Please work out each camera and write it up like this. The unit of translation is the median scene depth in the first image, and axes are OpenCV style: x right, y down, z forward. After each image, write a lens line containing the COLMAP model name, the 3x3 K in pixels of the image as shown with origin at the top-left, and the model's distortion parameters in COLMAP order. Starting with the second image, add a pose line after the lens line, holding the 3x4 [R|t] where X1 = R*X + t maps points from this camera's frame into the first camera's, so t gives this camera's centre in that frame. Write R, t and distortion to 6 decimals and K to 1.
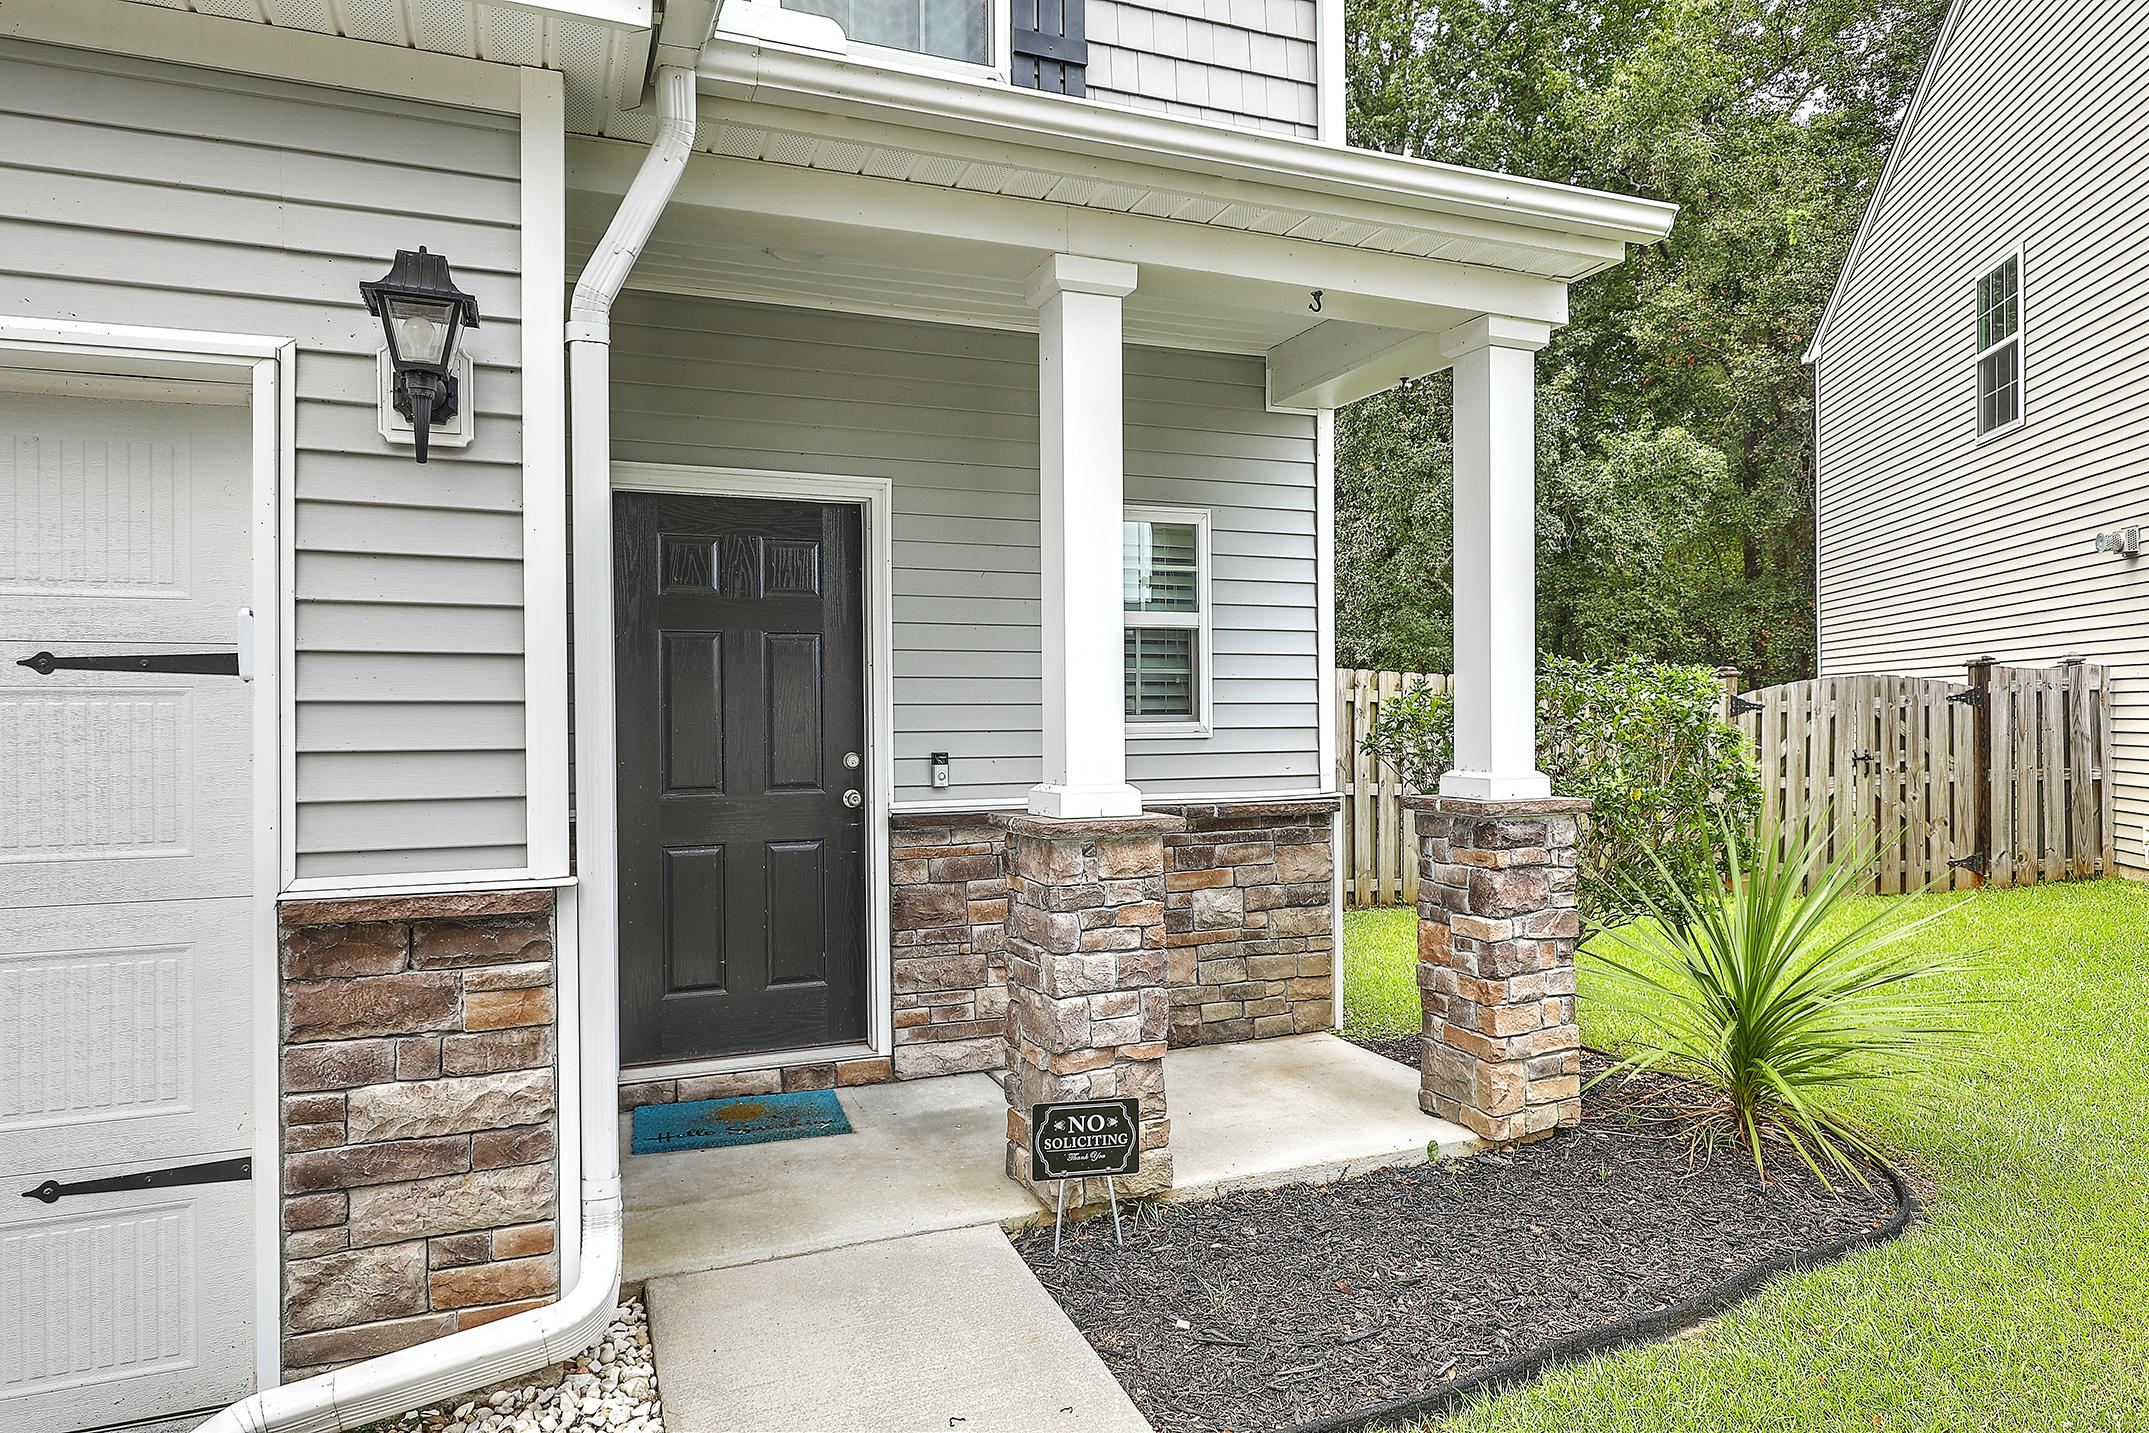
lens RADIAL K [[1353.4, 0, 1108.3], [0, 1353.4, 703.1], [0, 0, 1]] dist [-0.001843, 0.001588]
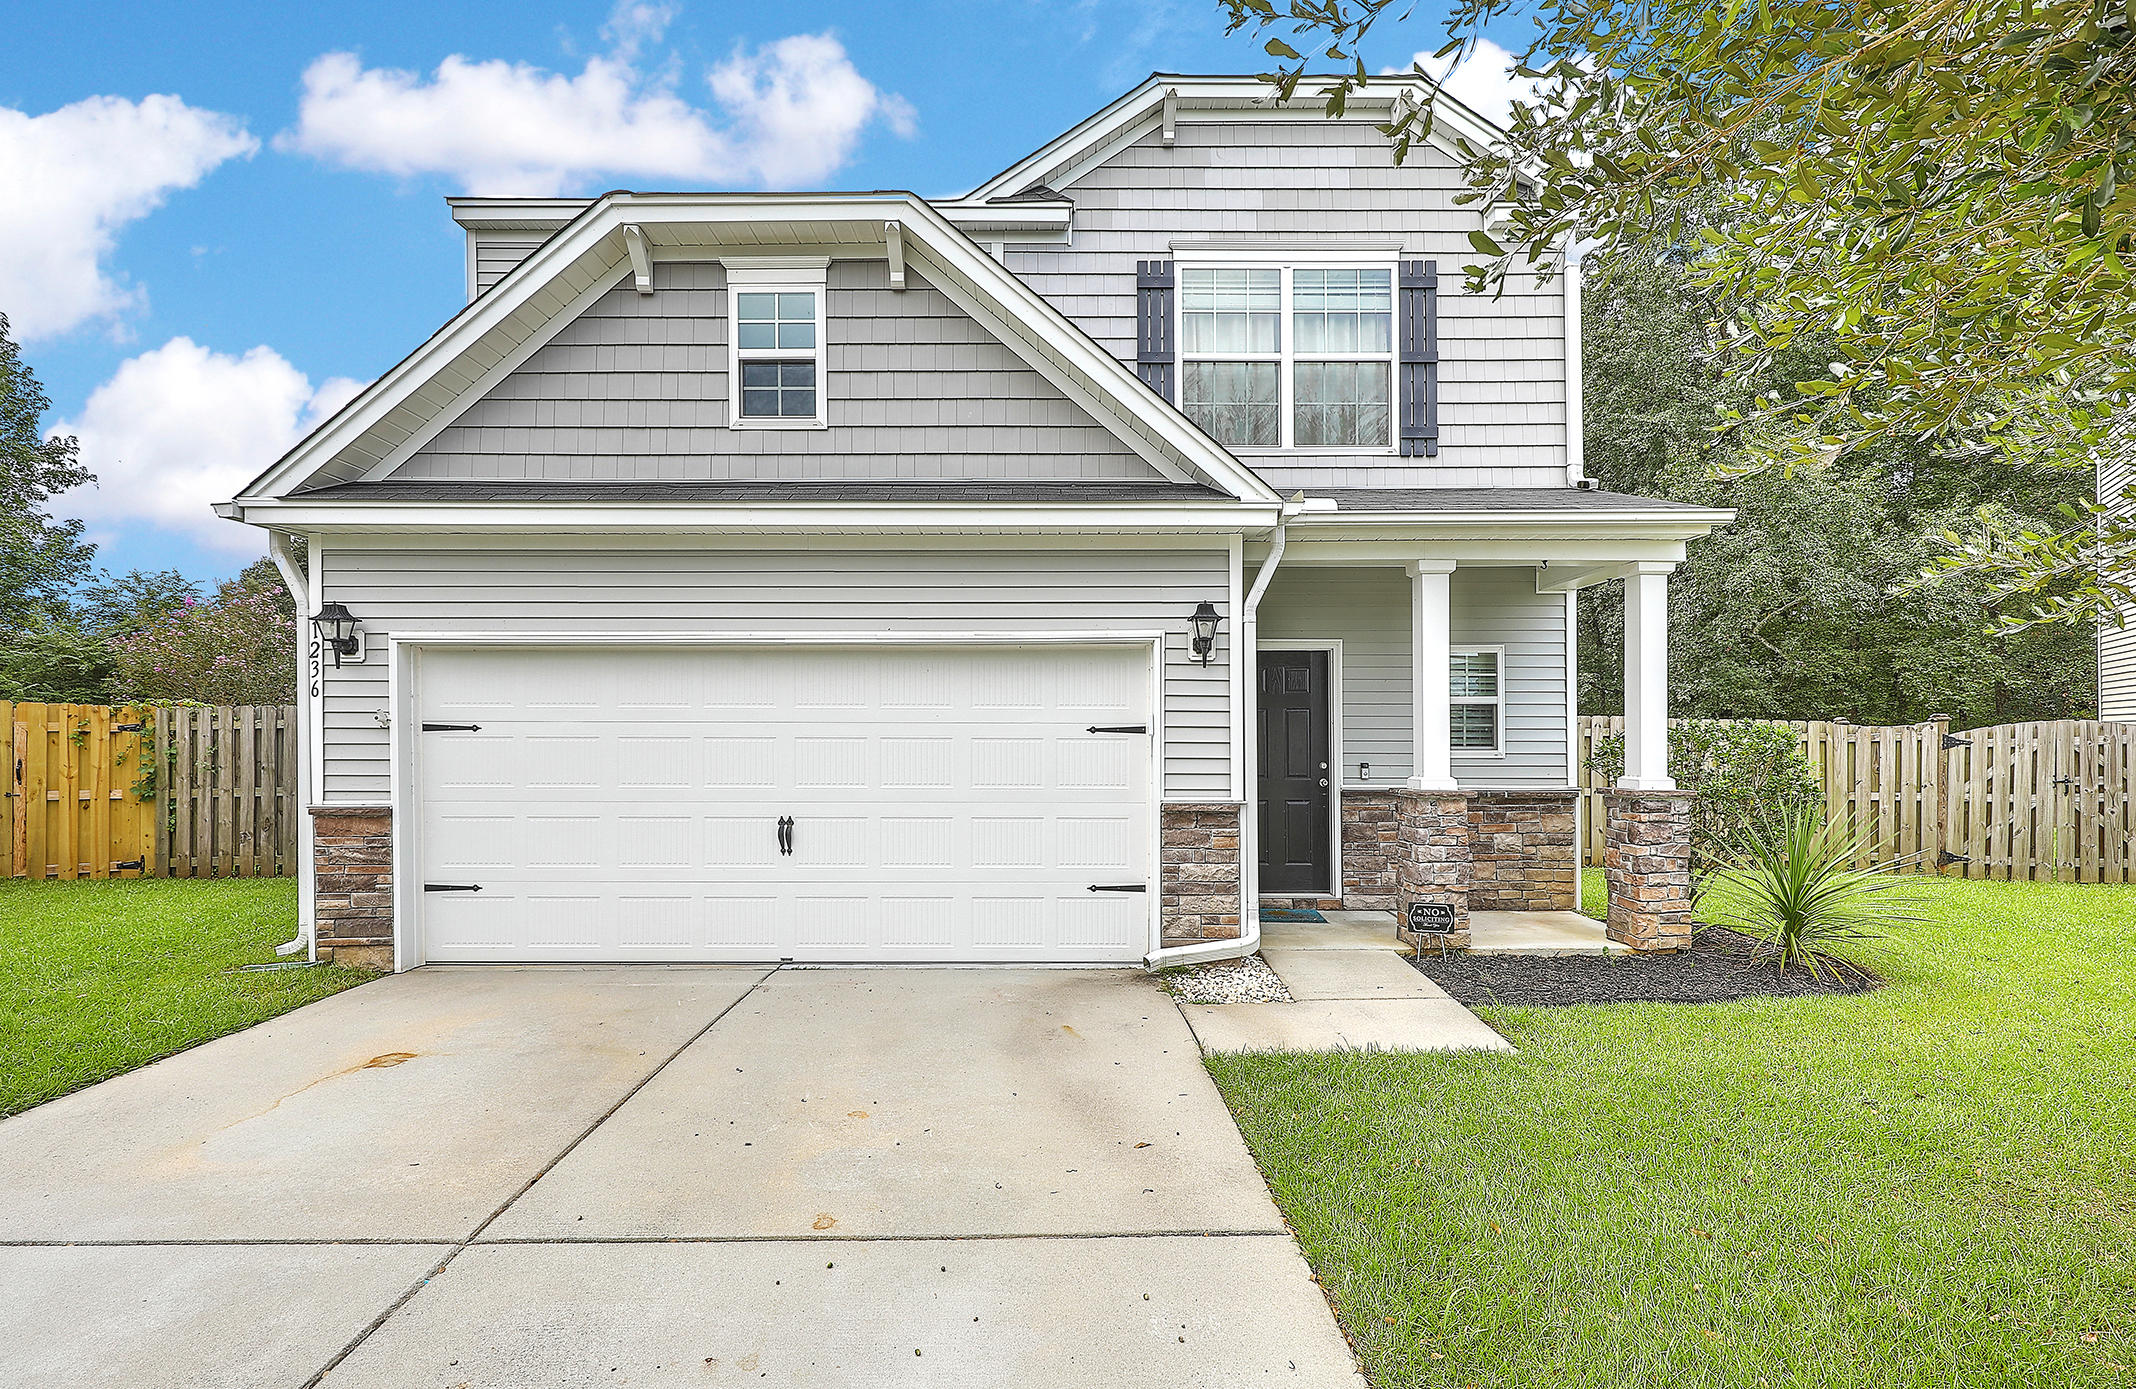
lens RADIAL K [[977.0, 0, 1051.1], [0, 977.0, 722.8], [0, 0, 1]] dist [0.004356, -0.001878]
pose [[0.916629, 0.002301, -0.399731, 0.049680], [-0.004587, 0.999978, -0.004762, -0.021218], [0.399712, 0.006198, 0.916620, -0.757882]]
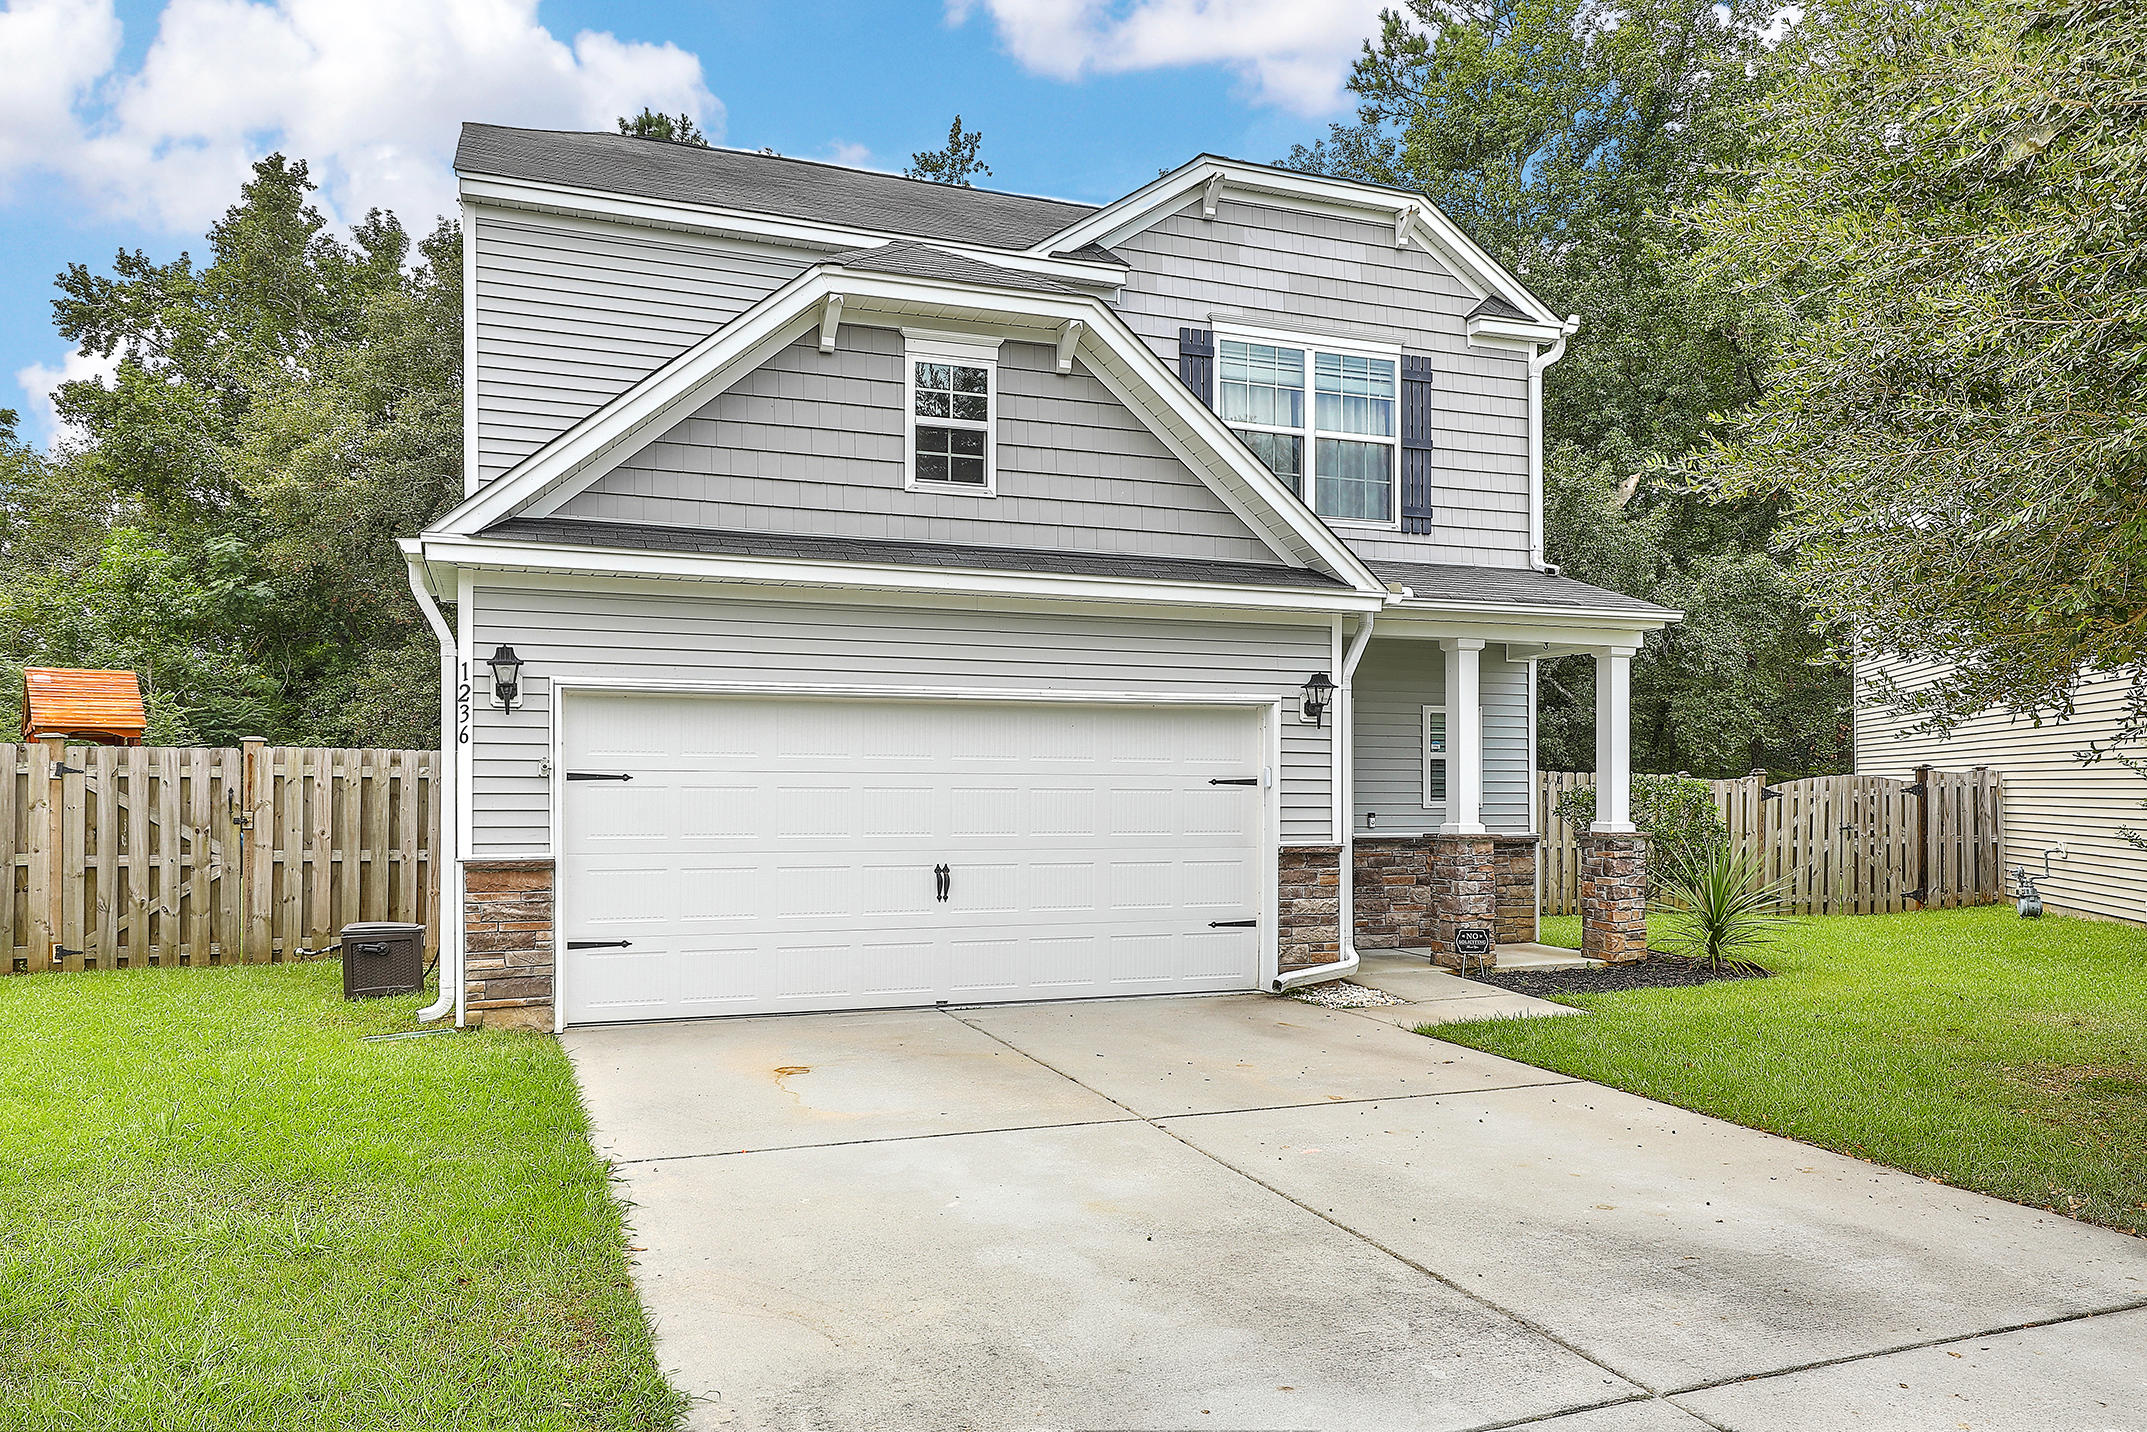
lens RADIAL K [[1395.9, 0, 1077.5], [0, 1395.9, 752.0], [0, 0, 1]] dist [0.010121, 0.002785]
pose [[0.997132, 0.008369, -0.075221, -0.527973], [-0.009773, 0.999784, -0.018324, -0.022559], [0.075052, 0.019007, 0.996998, -1.720556]]
